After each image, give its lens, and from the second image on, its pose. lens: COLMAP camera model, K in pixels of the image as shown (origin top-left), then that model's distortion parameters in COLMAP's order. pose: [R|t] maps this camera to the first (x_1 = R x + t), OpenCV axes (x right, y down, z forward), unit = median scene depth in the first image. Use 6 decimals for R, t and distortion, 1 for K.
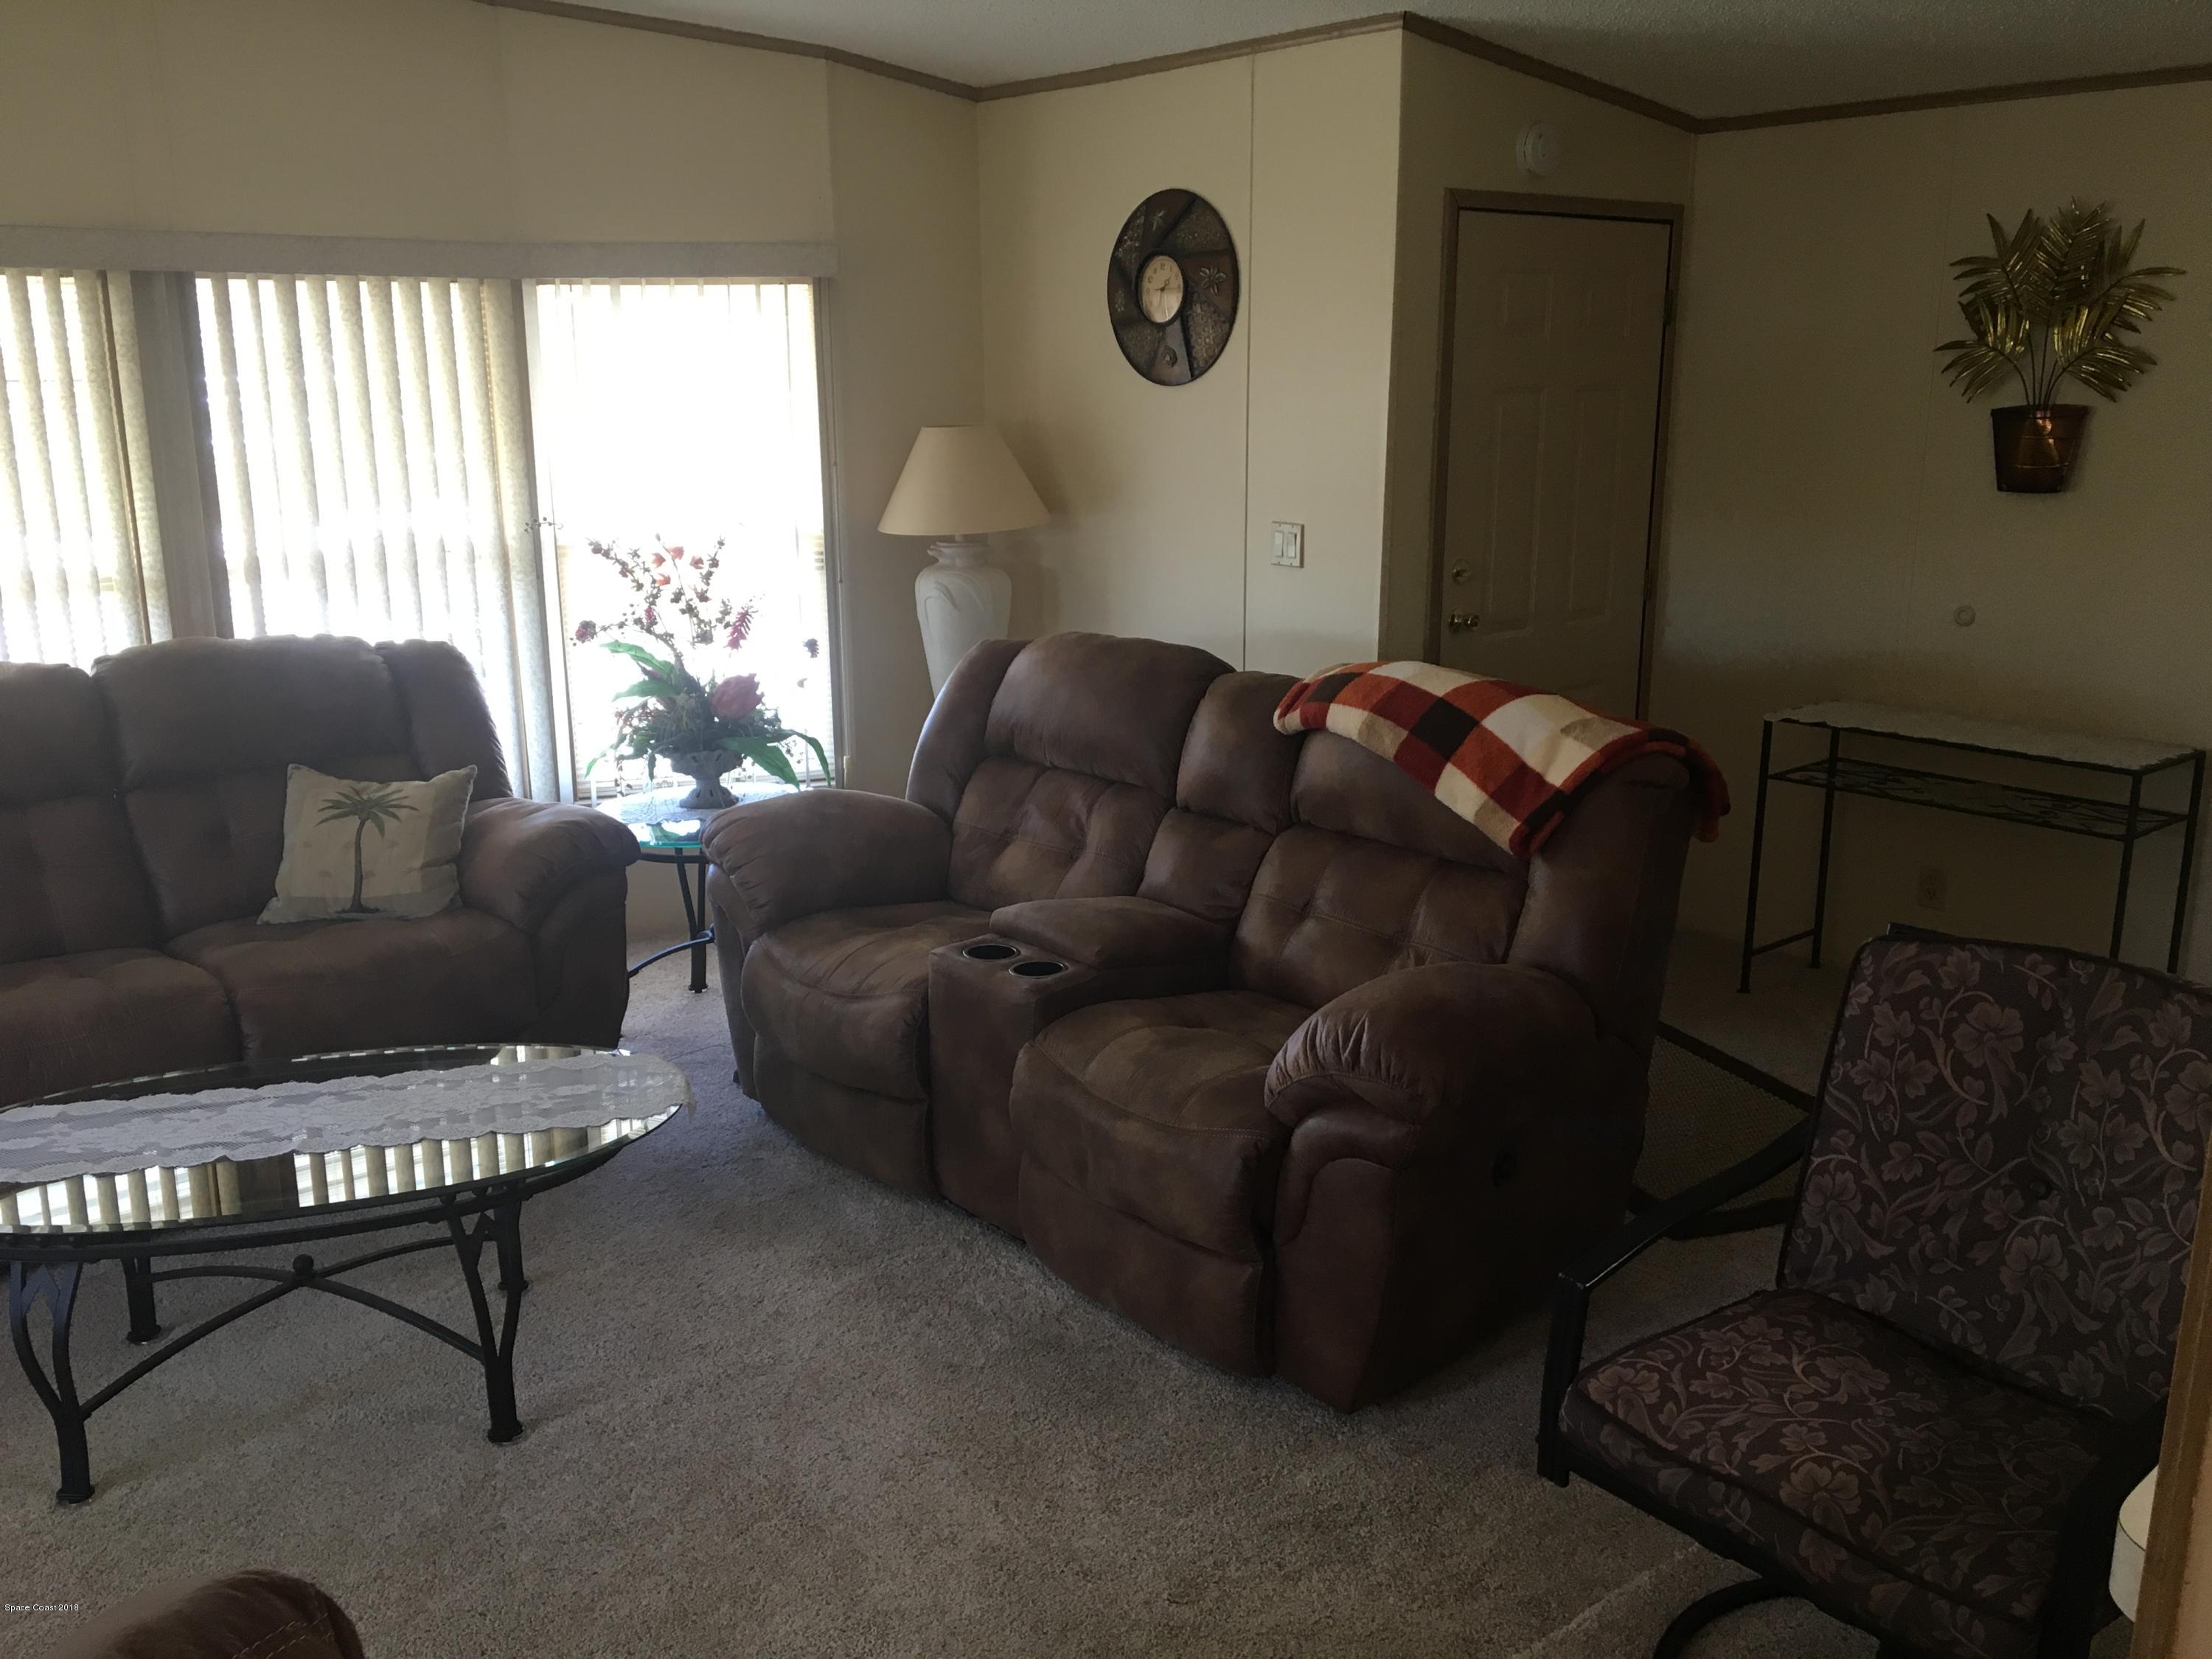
lens RADIAL K [[1842.9, 0, 1096.1], [0, 1842.9, 818.1], [0, 0, 1]] dist [0.074425, -0.108407]
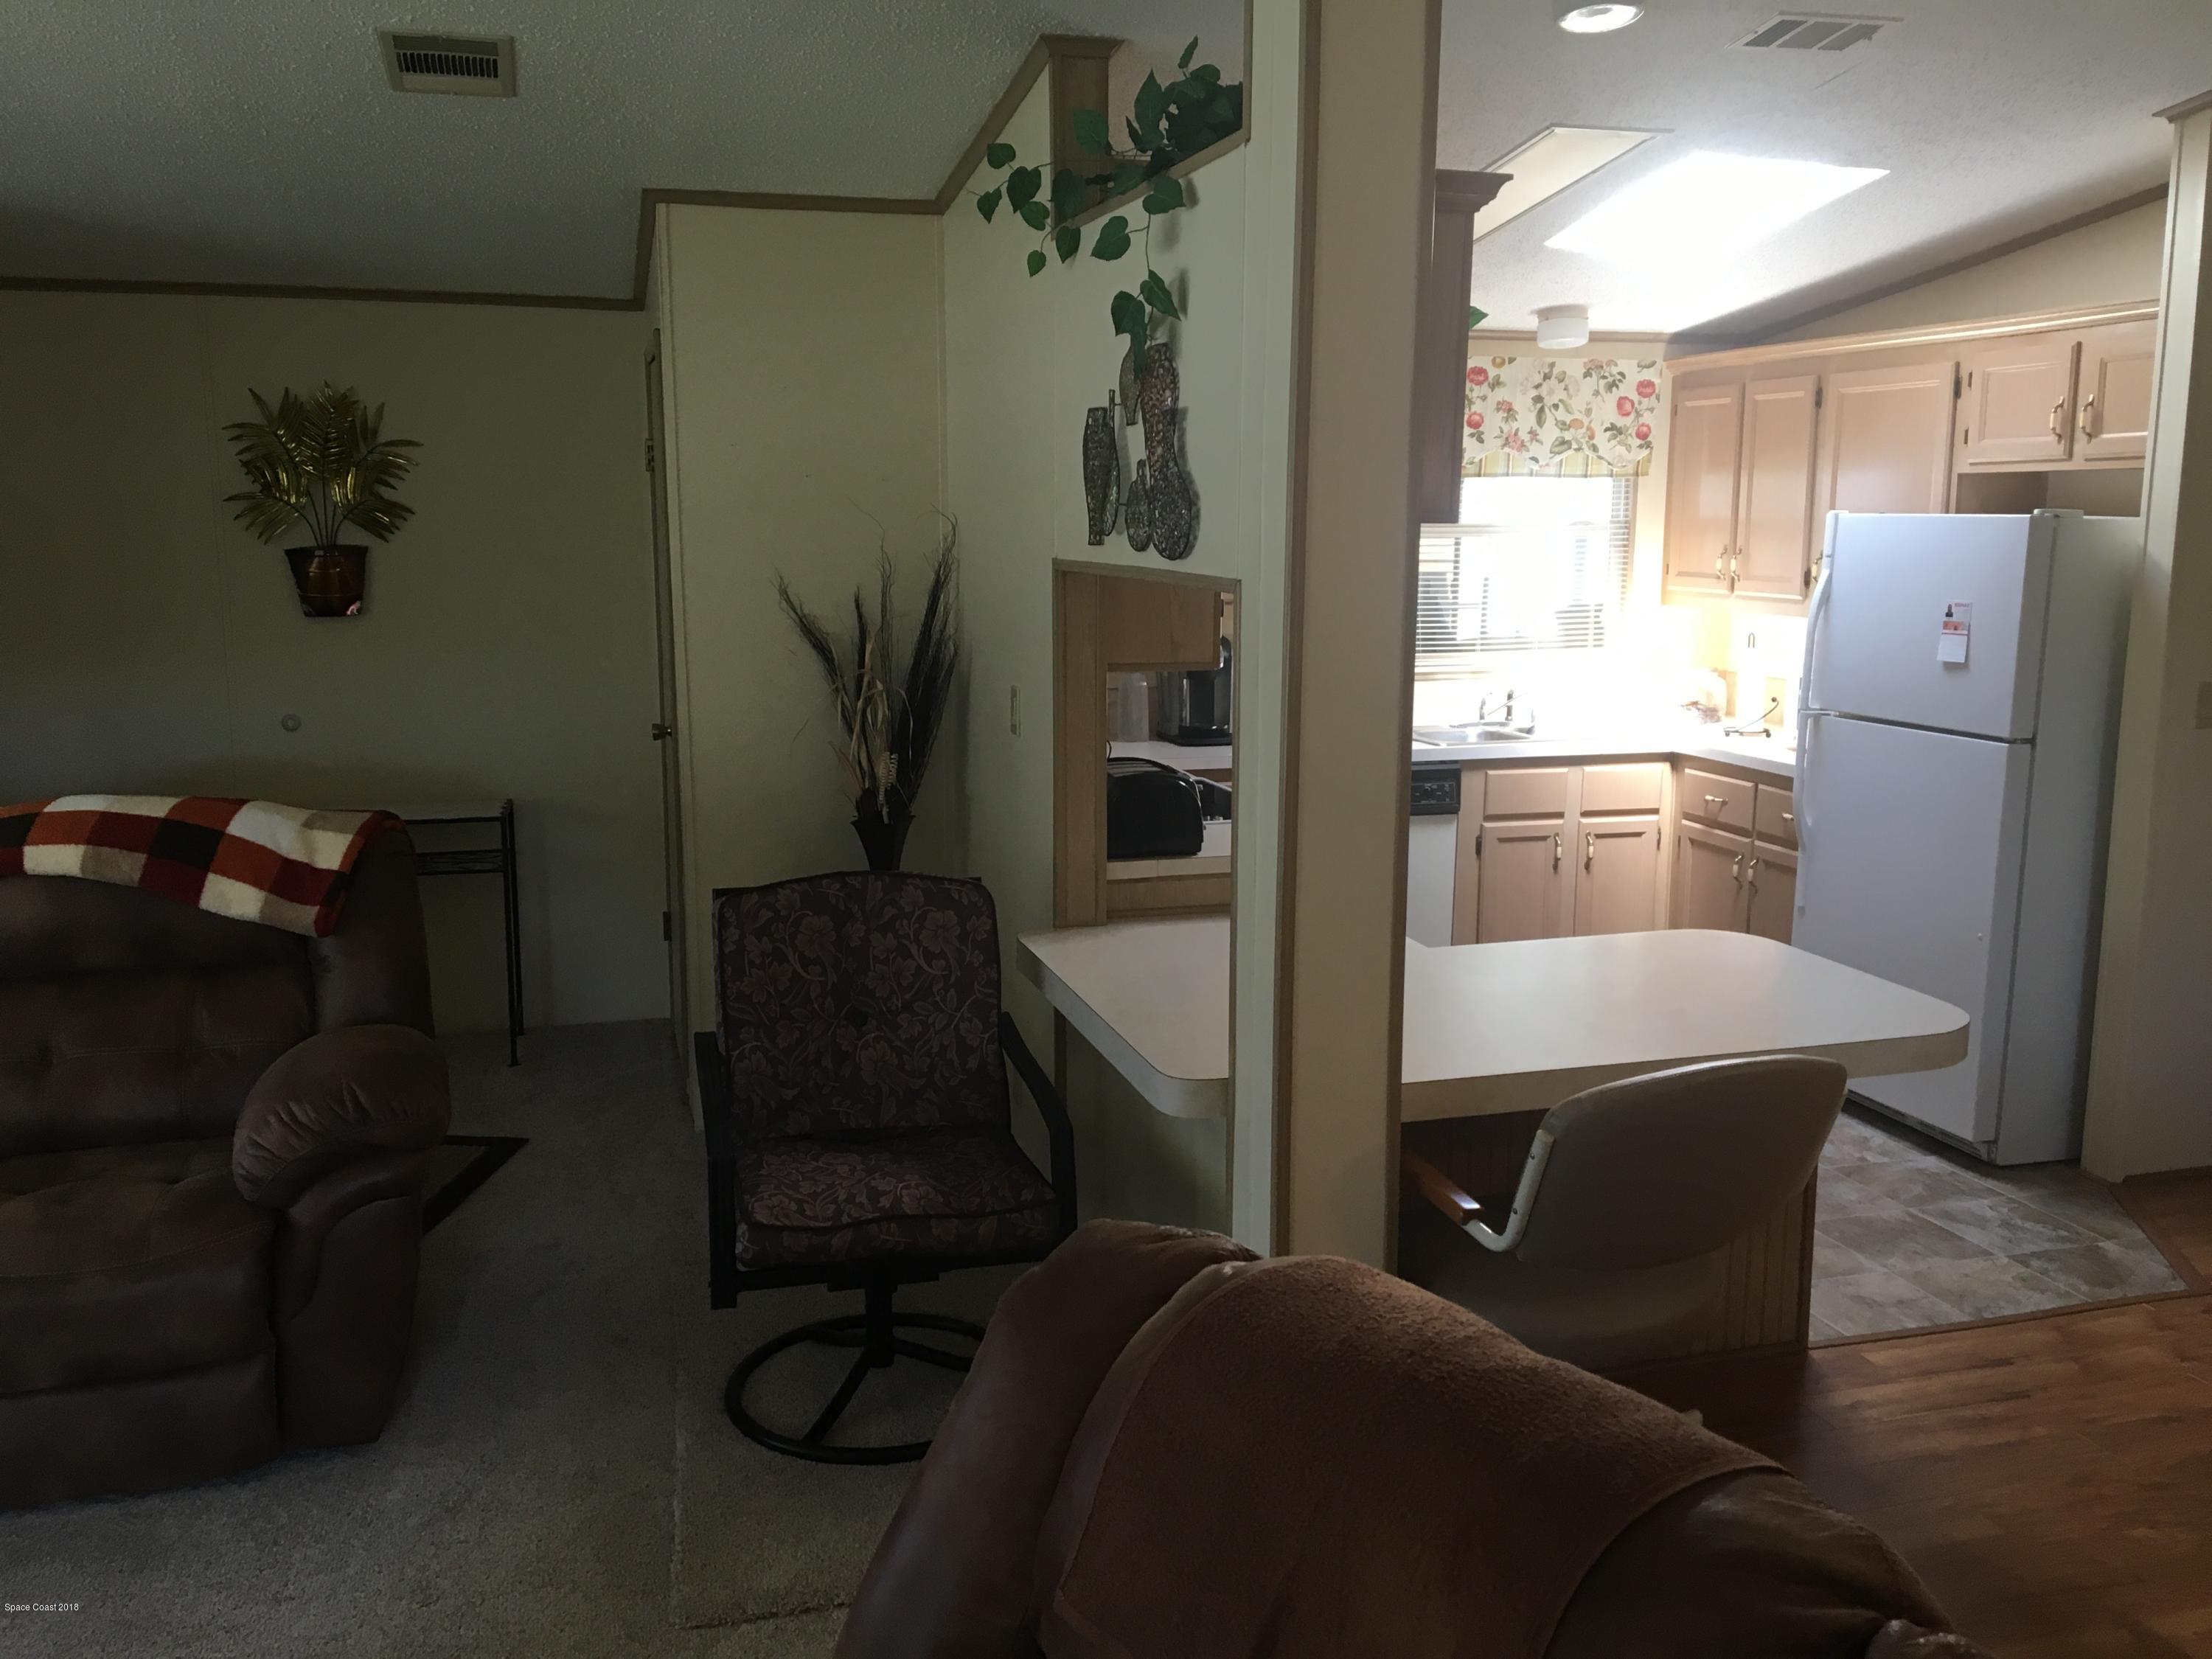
lens RADIAL K [[1842.9, 0, 1096.1], [0, 1842.9, 818.1], [0, 0, 1]] dist [0.074425, -0.108407]
pose [[0.417607, -0.144645, 0.897041, -0.795018], [0.210677, 0.975758, 0.059259, -0.023184], [-0.883866, 0.164239, 0.437956, 0.086631]]
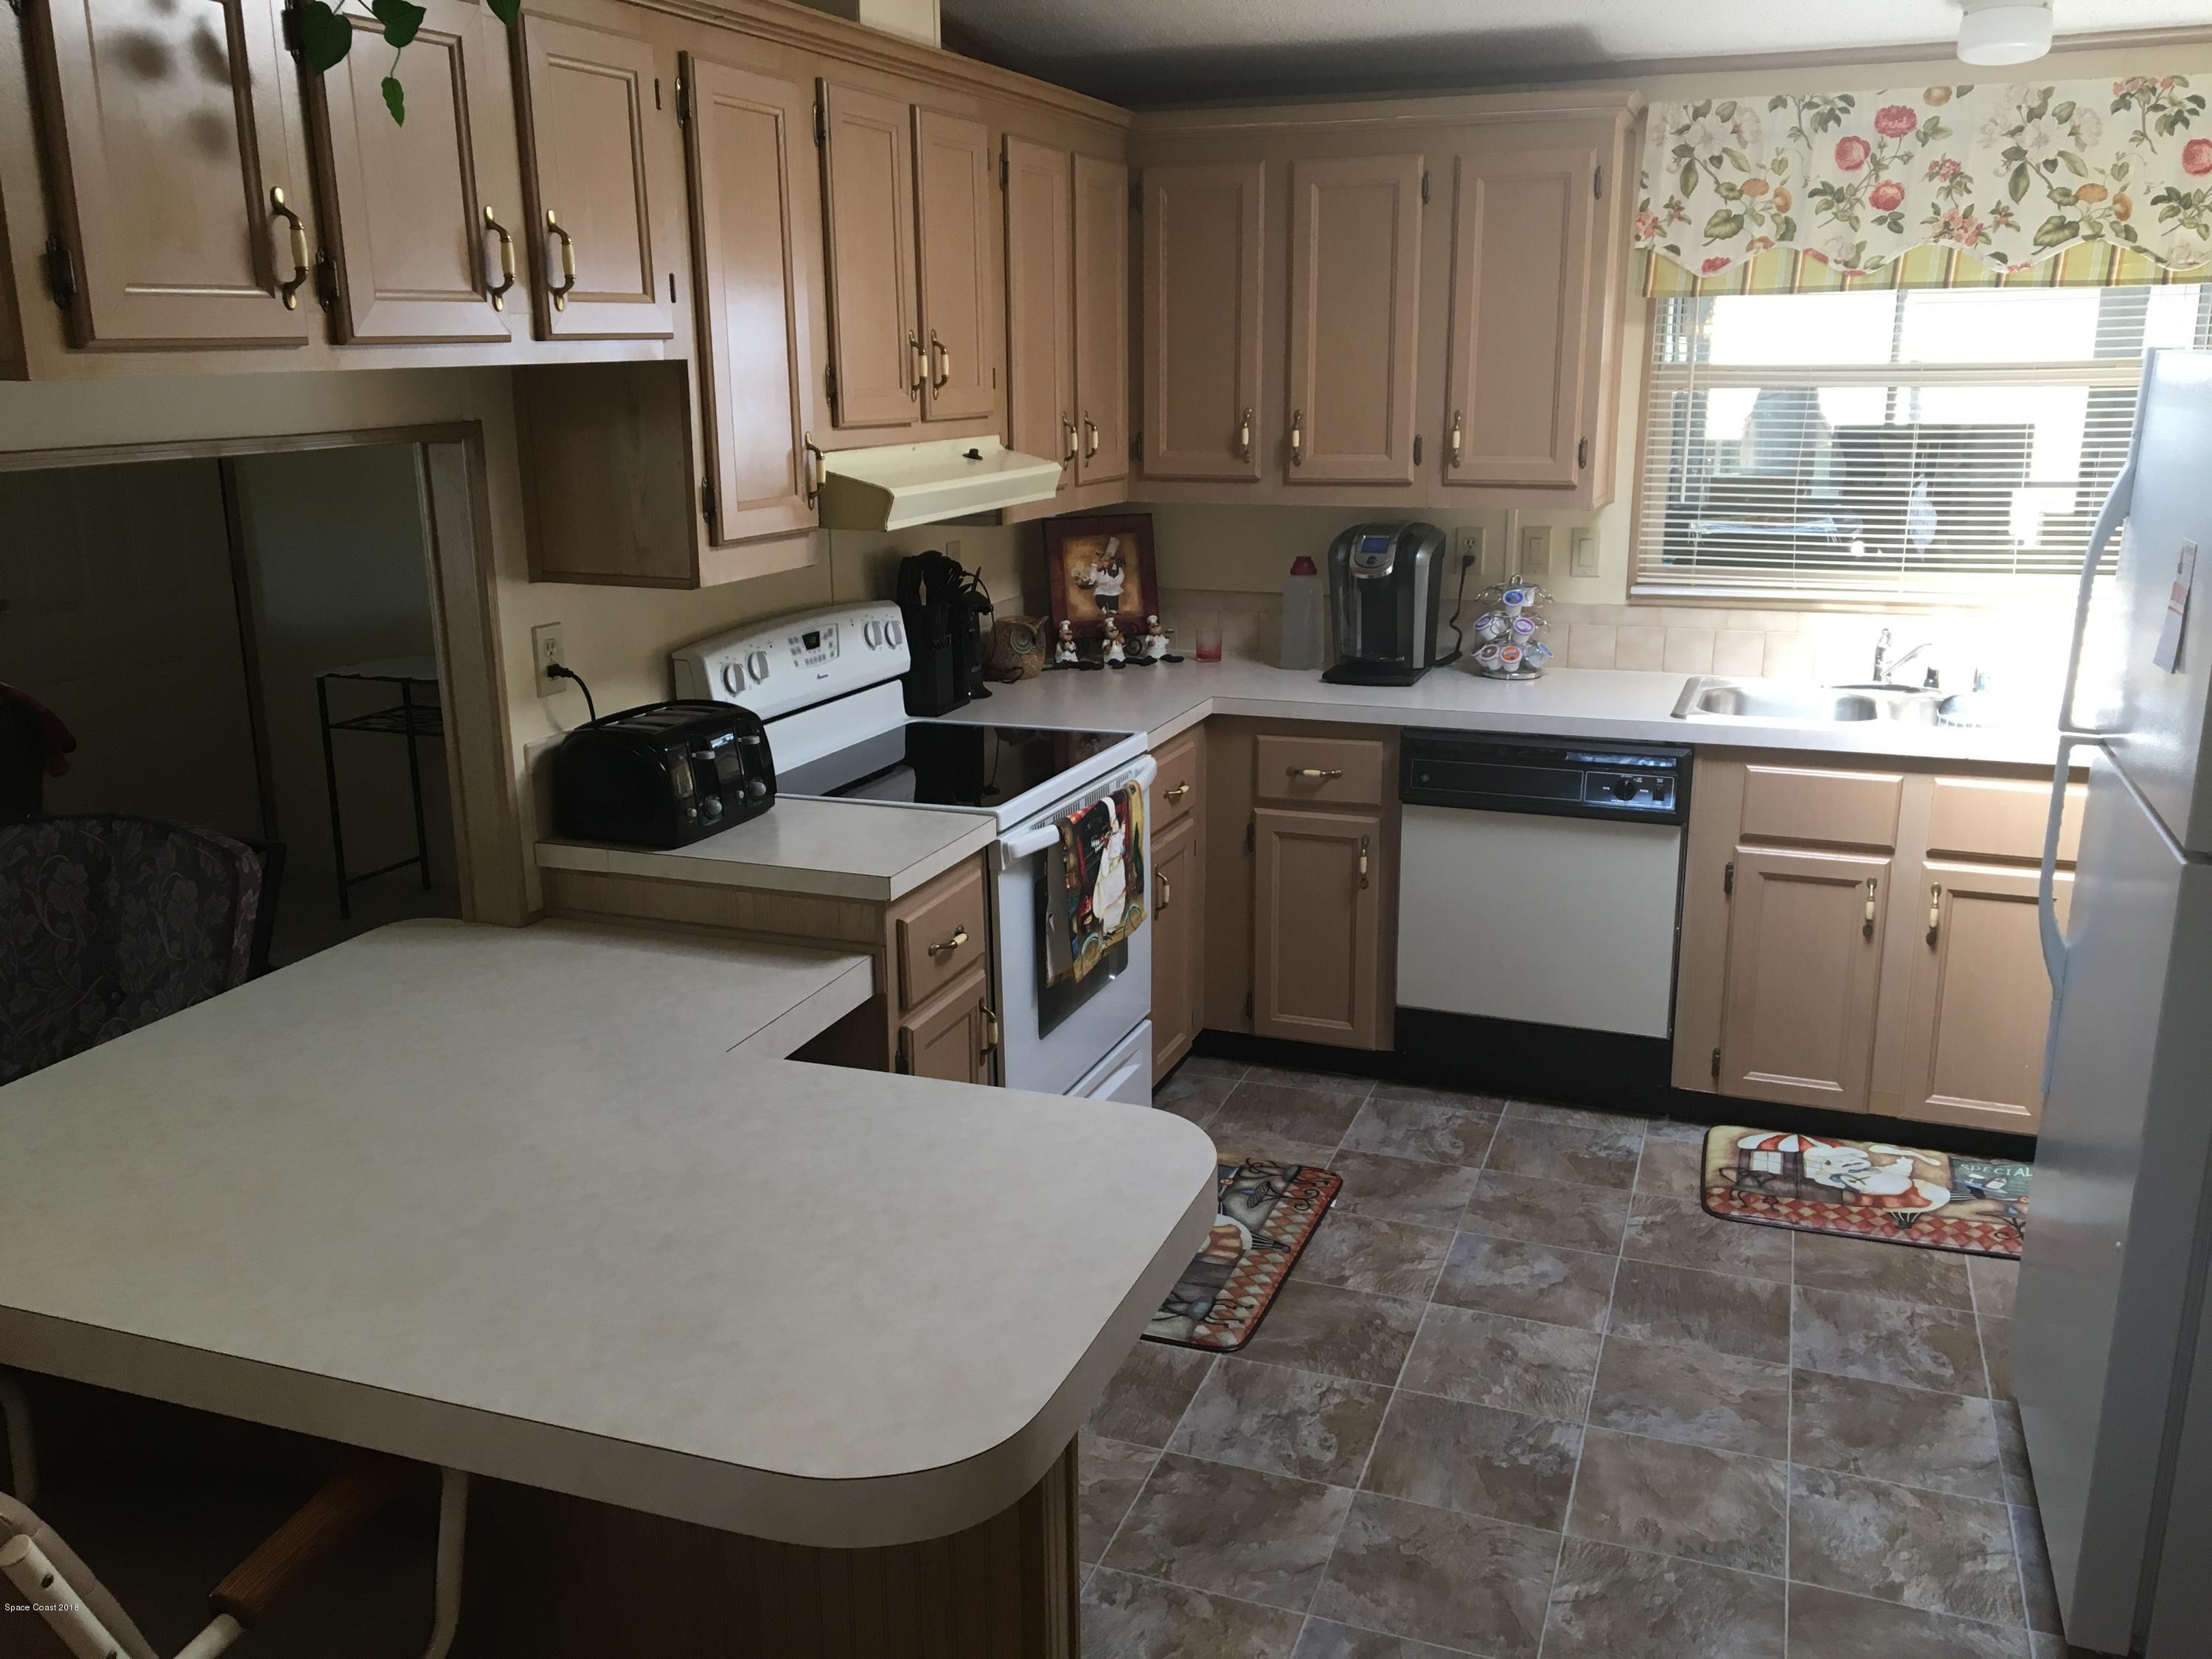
lens RADIAL K [[1843.7, 0, 1104.5], [0, 1843.7, 828.3], [0, 0, 1]] dist [0.000605, -0.008211]
pose [[0.878227, -0.120922, 0.462704, 0.513319], [0.117440, 0.992411, 0.036450, 0.111525], [-0.463600, 0.022329, 0.885763, -0.451742]]
